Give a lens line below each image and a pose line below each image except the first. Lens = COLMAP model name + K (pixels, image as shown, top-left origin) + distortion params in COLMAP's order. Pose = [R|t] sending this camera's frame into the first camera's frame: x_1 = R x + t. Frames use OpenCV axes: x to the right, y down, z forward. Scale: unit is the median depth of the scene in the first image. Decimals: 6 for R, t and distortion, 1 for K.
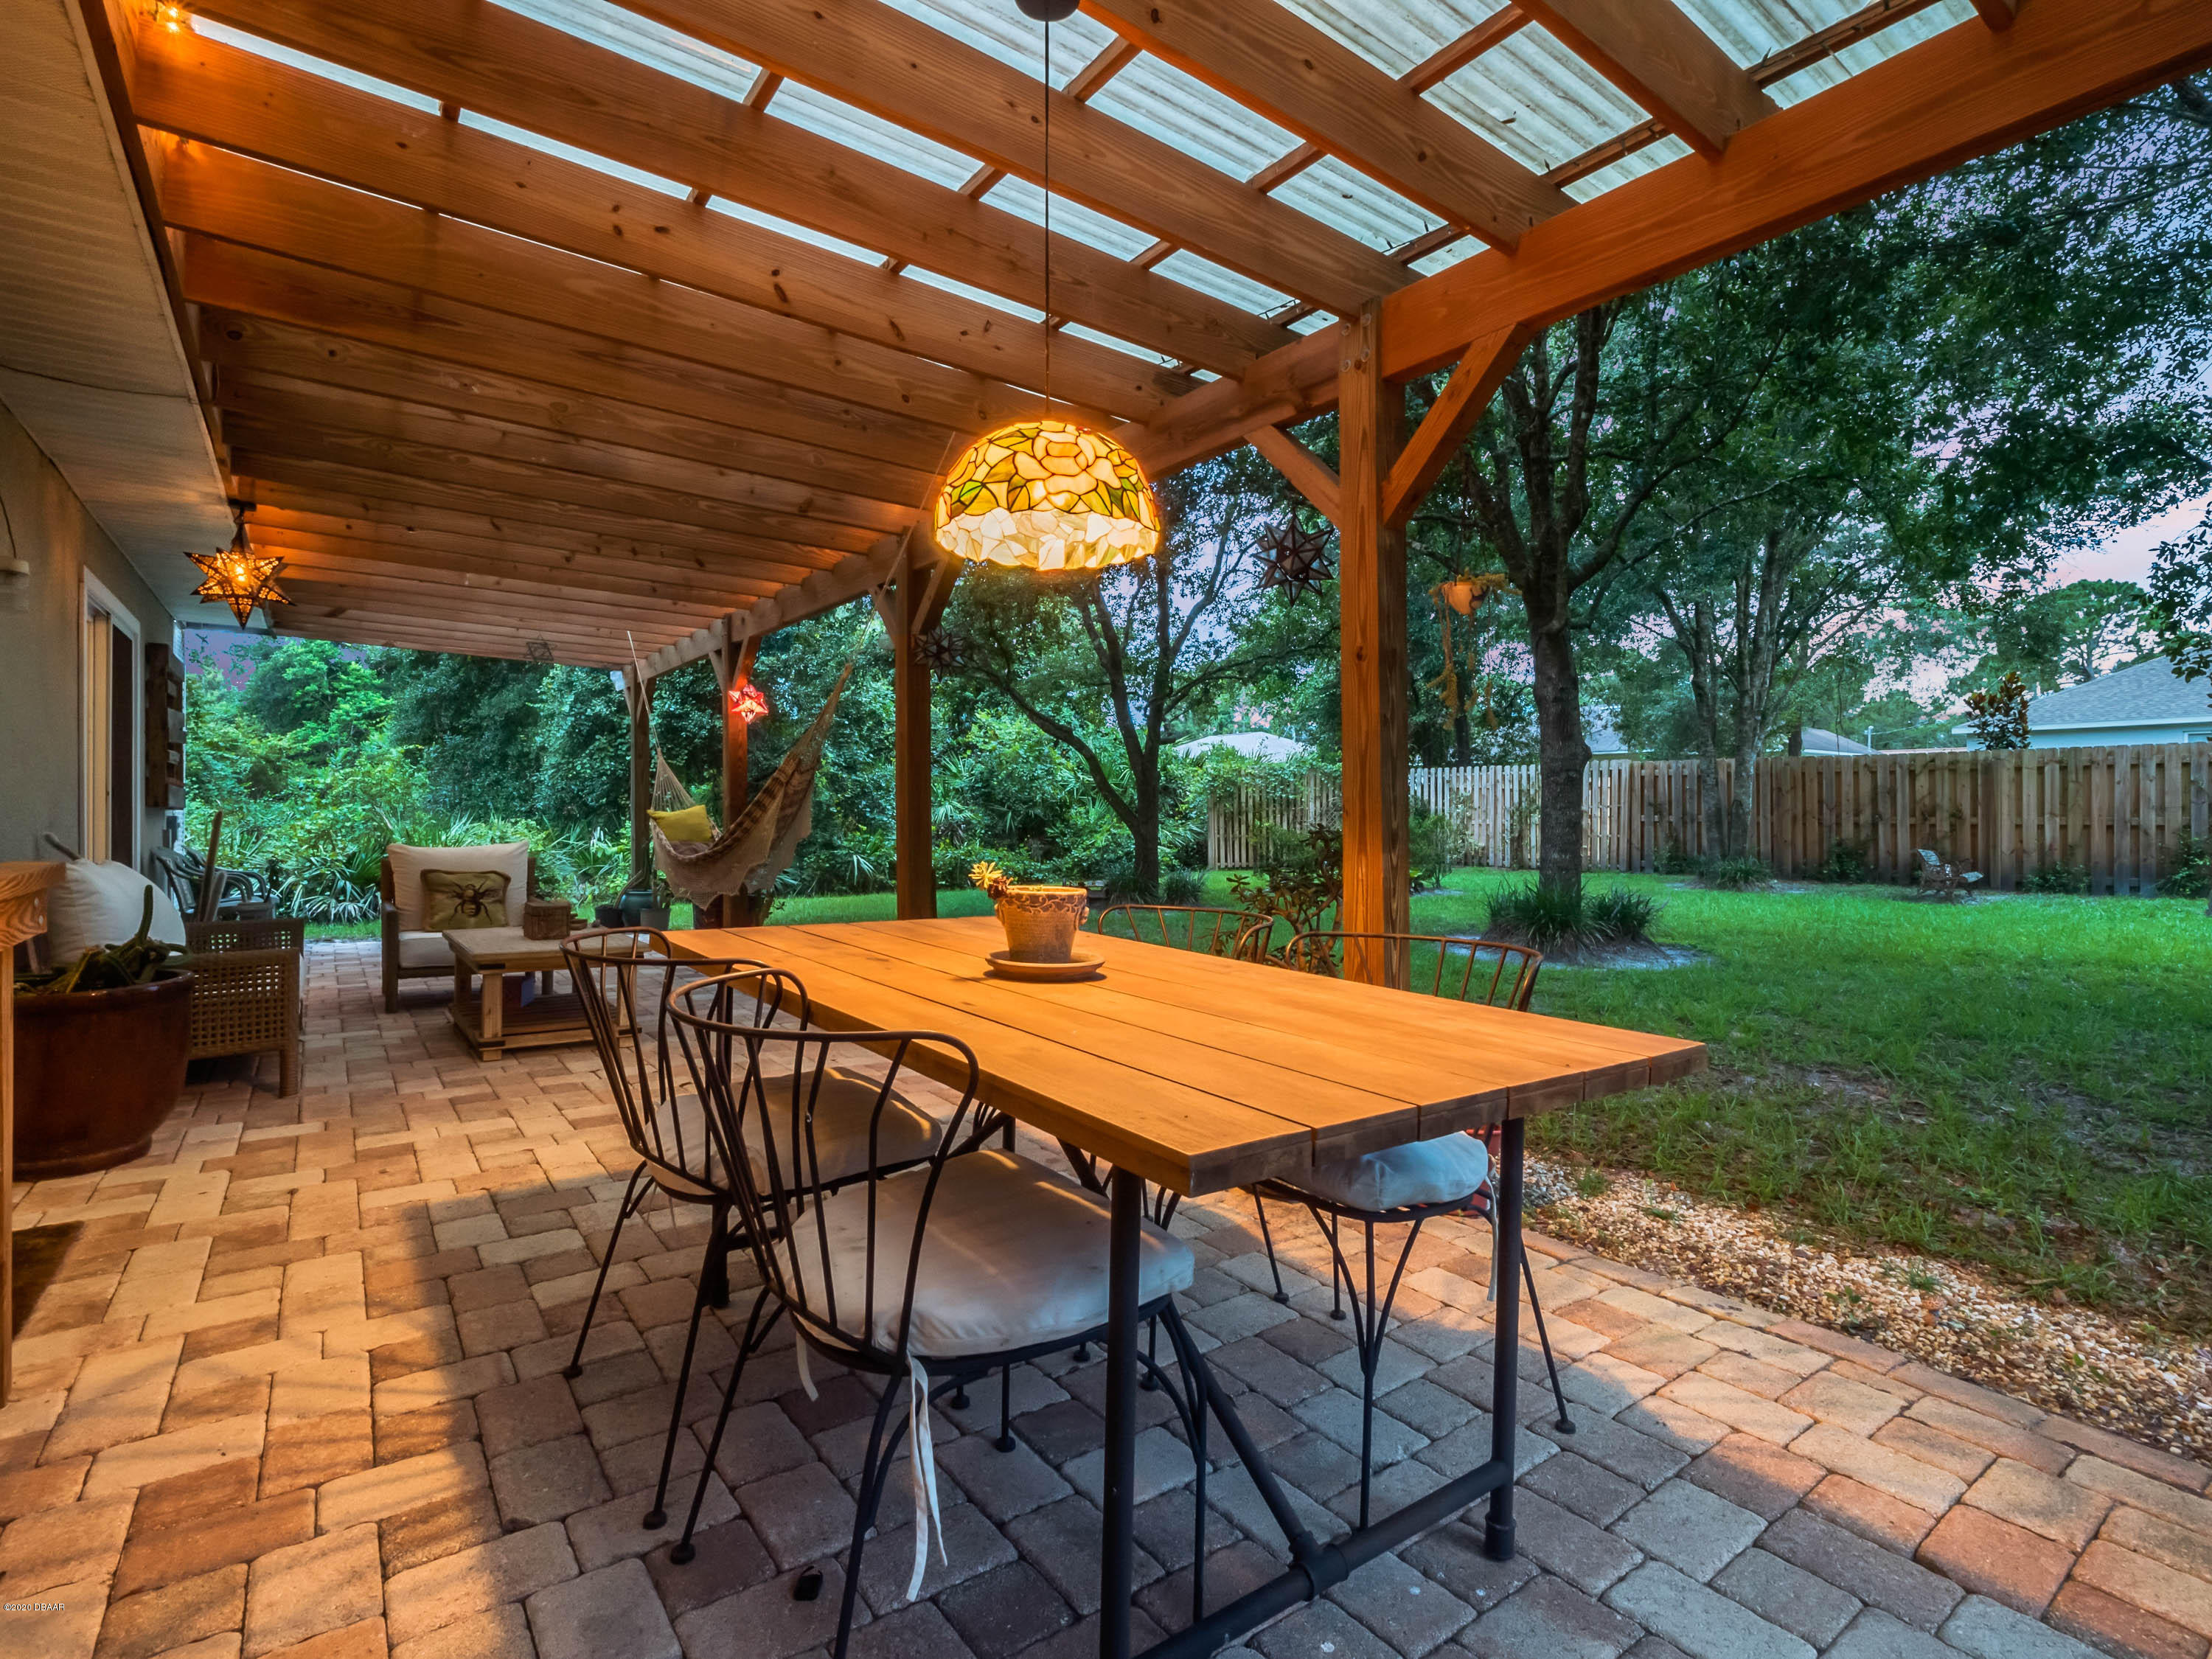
lens RADIAL K [[1068.5, 0, 1106.7], [0, 1068.5, 818.1], [0, 0, 1]] dist [-0.002926, -0.006836]
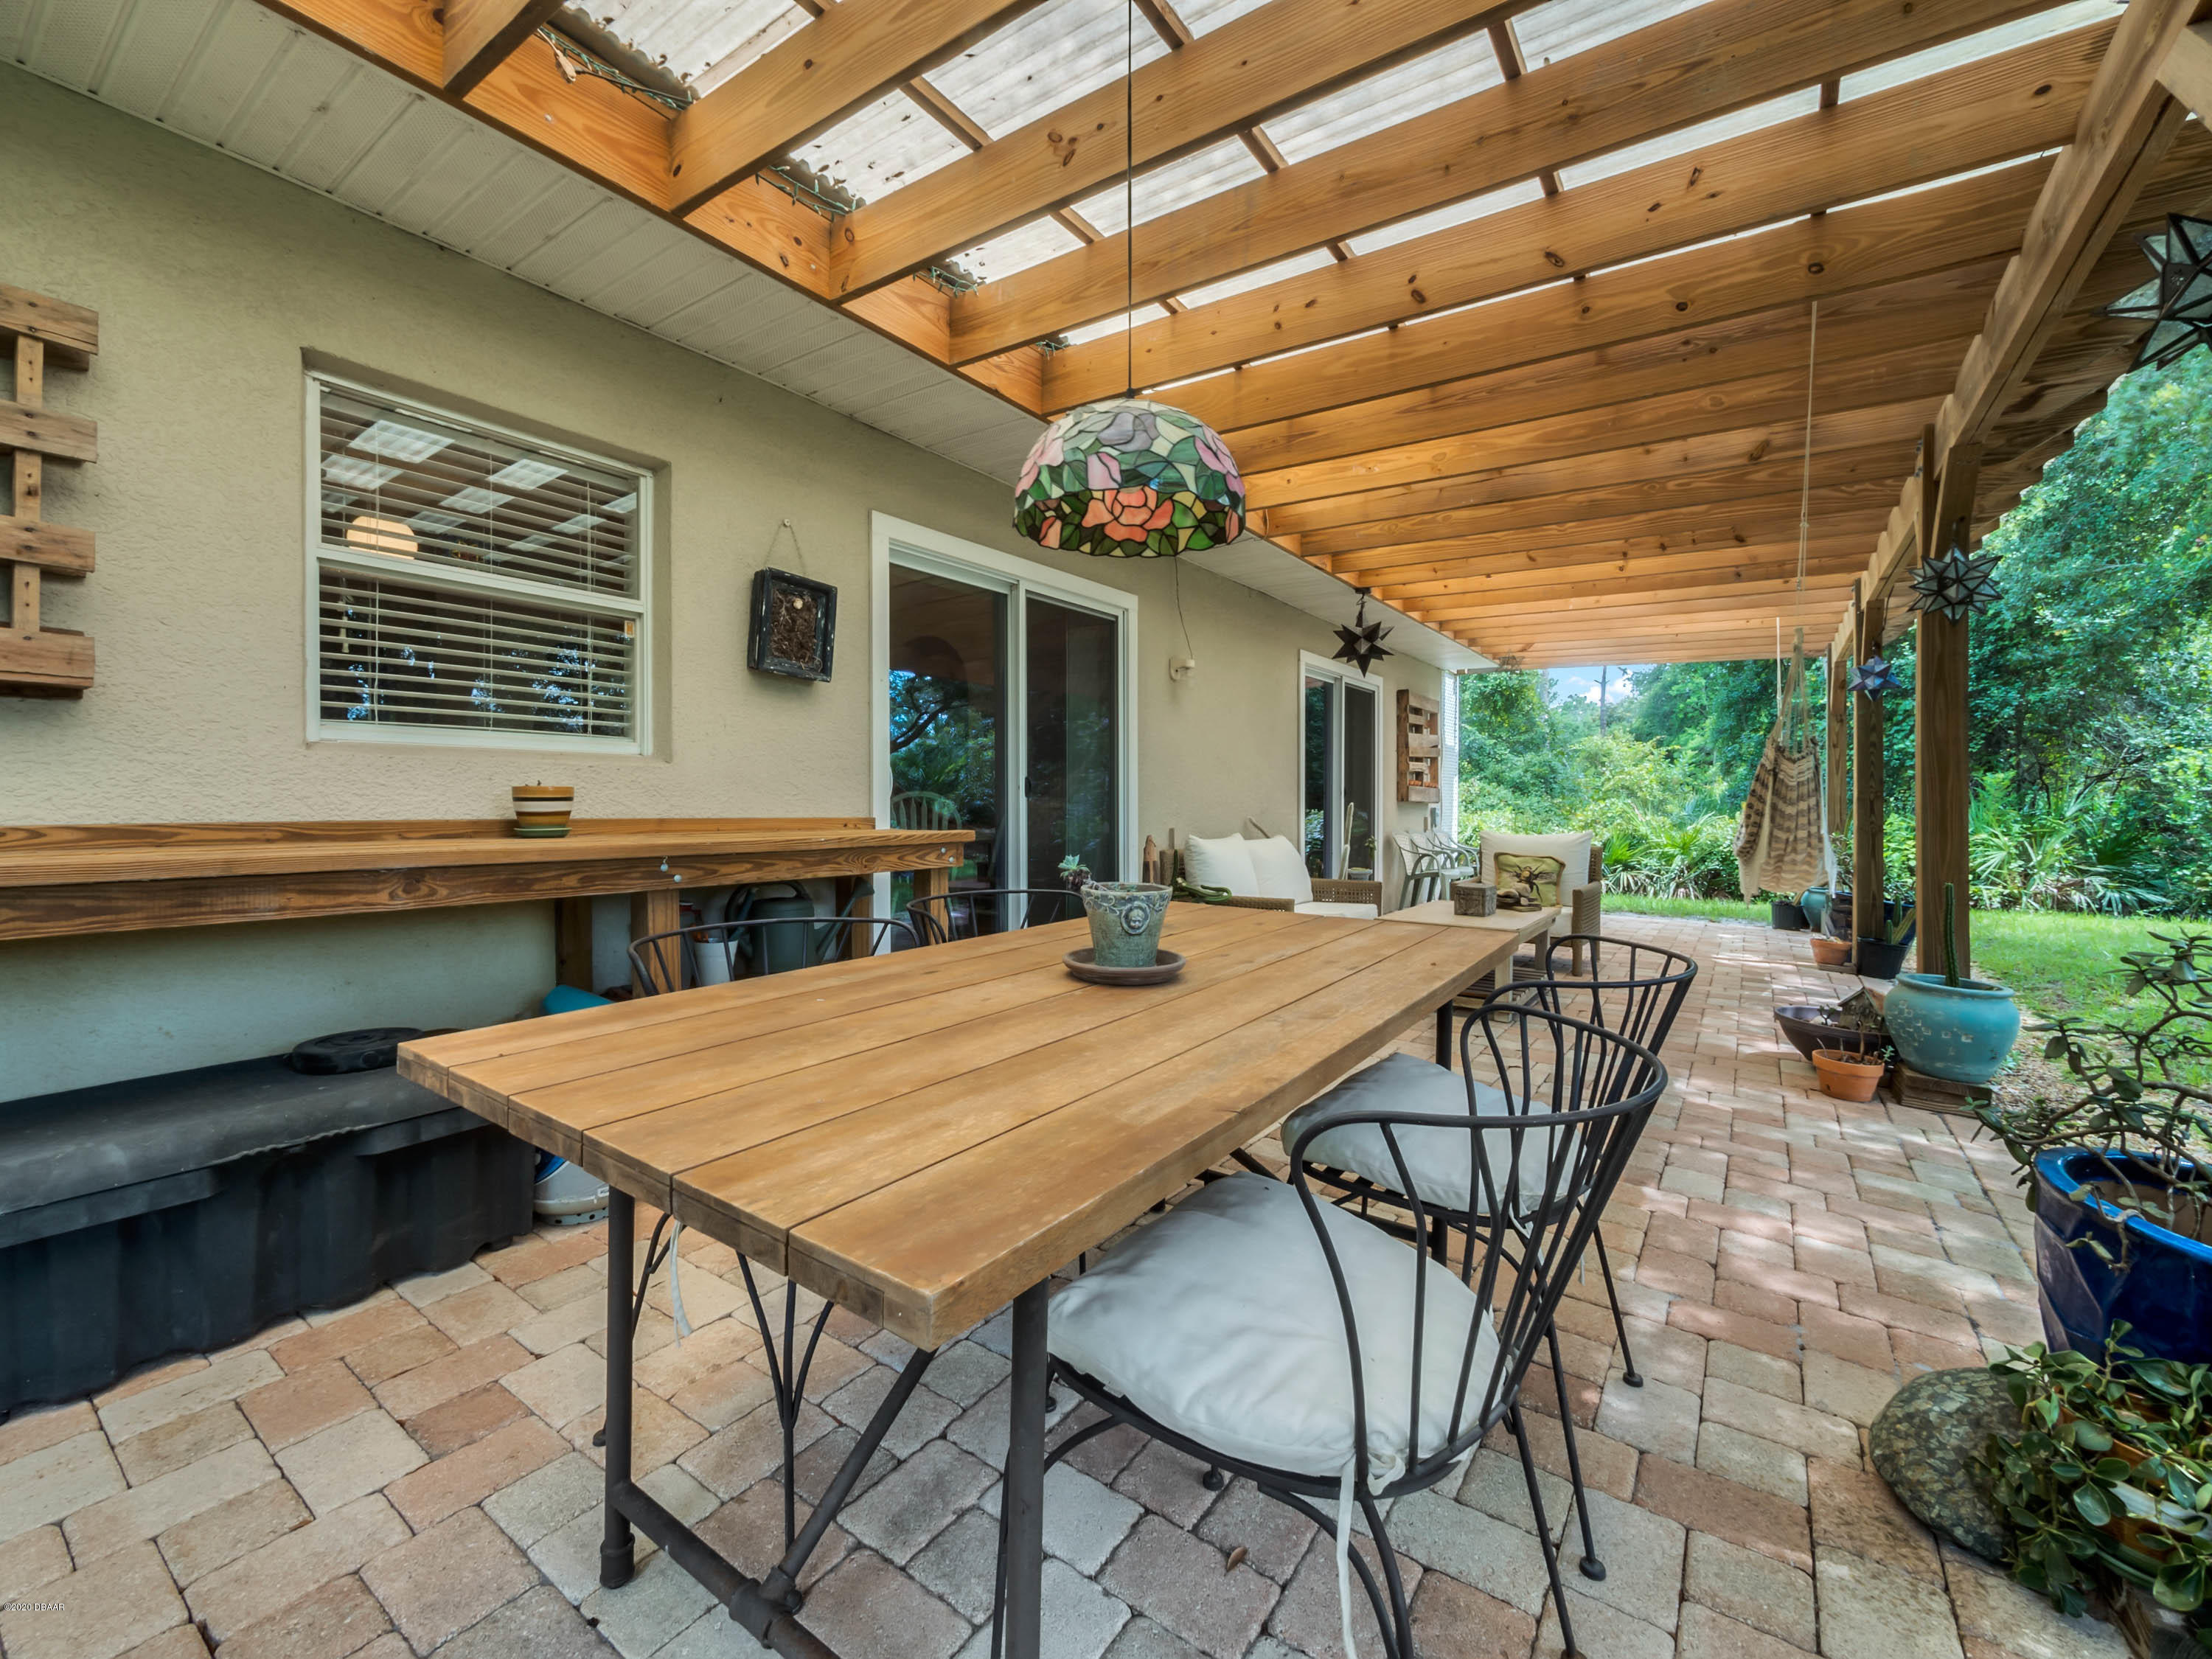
lens RADIAL K [[936.1, 0, 1098.8], [0, 936.1, 812.6], [0, 0, 1]] dist [-0.001913, -0.000417]
pose [[0.320580, 0.009801, -0.947171, 0.416697], [-0.006175, 0.999947, 0.008257, -0.005849], [0.947201, 0.003202, 0.320623, 0.401474]]
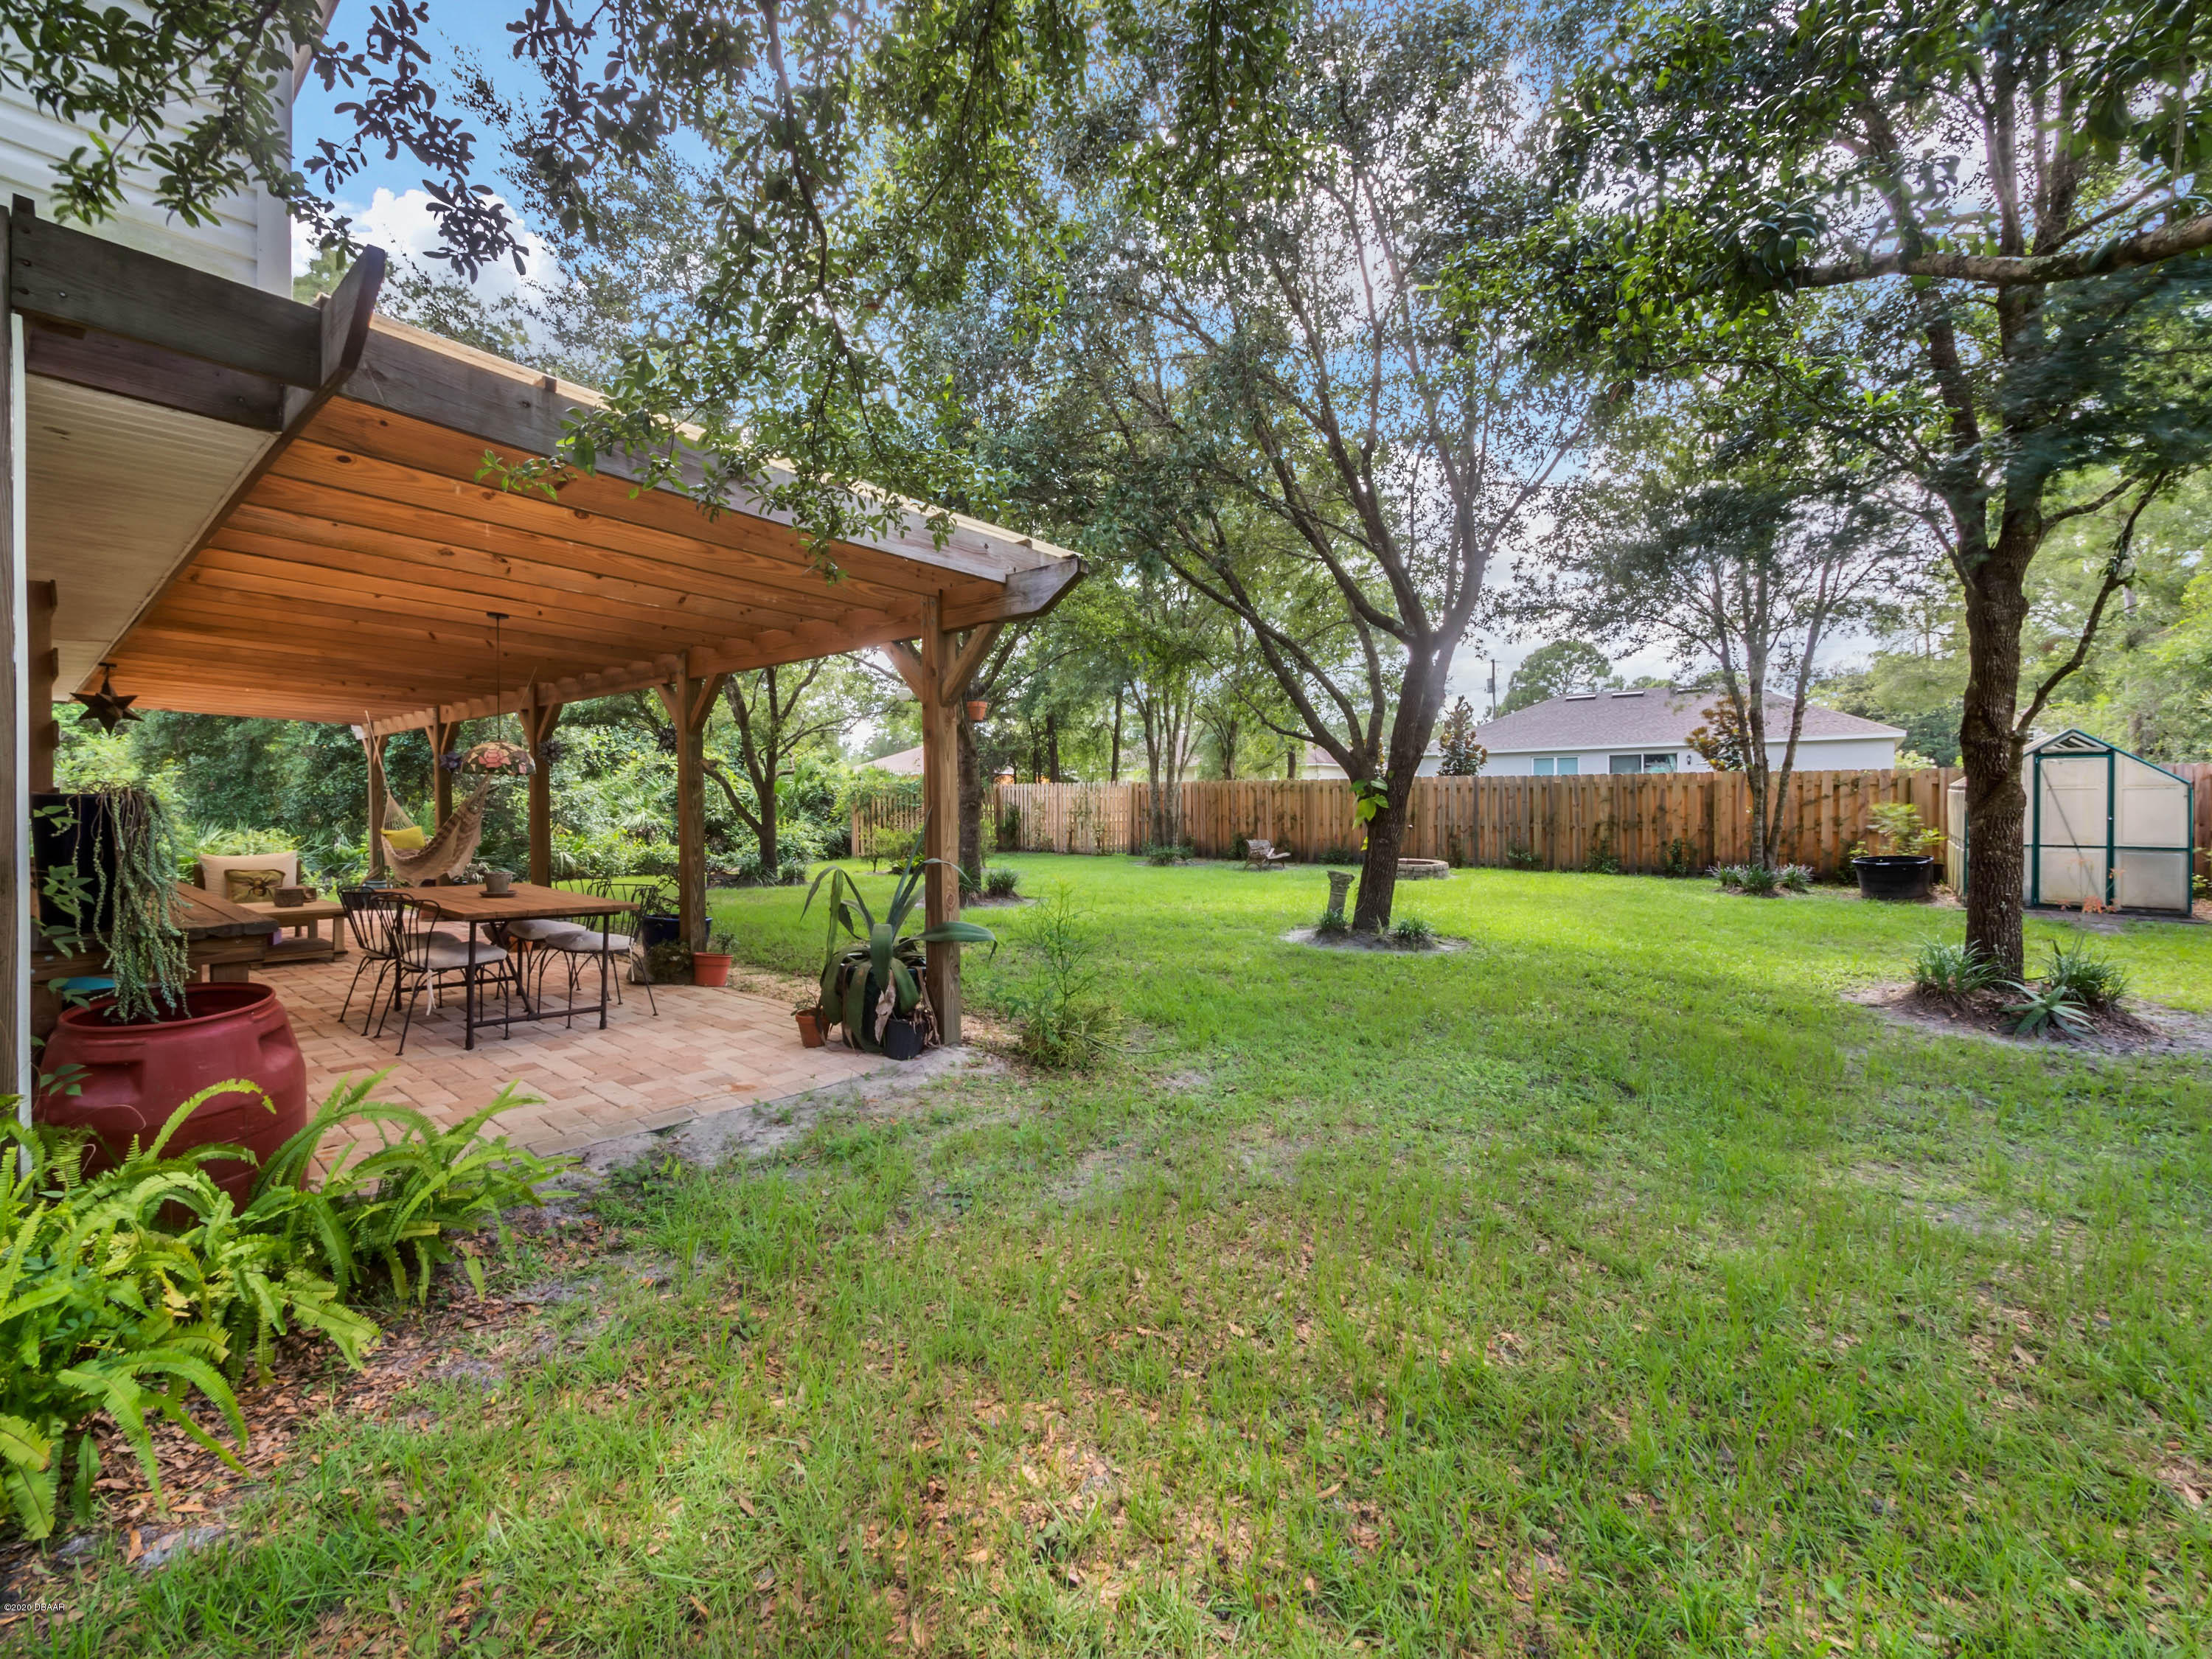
lens RADIAL K [[936.1, 0, 1098.8], [0, 936.1, 812.6], [0, 0, 1]] dist [-0.001913, -0.000417]
pose [[0.971340, -0.005824, 0.237624, 0.627026], [0.004993, 0.999979, 0.004100, -0.073024], [-0.237643, -0.002796, 0.971348, -1.363918]]
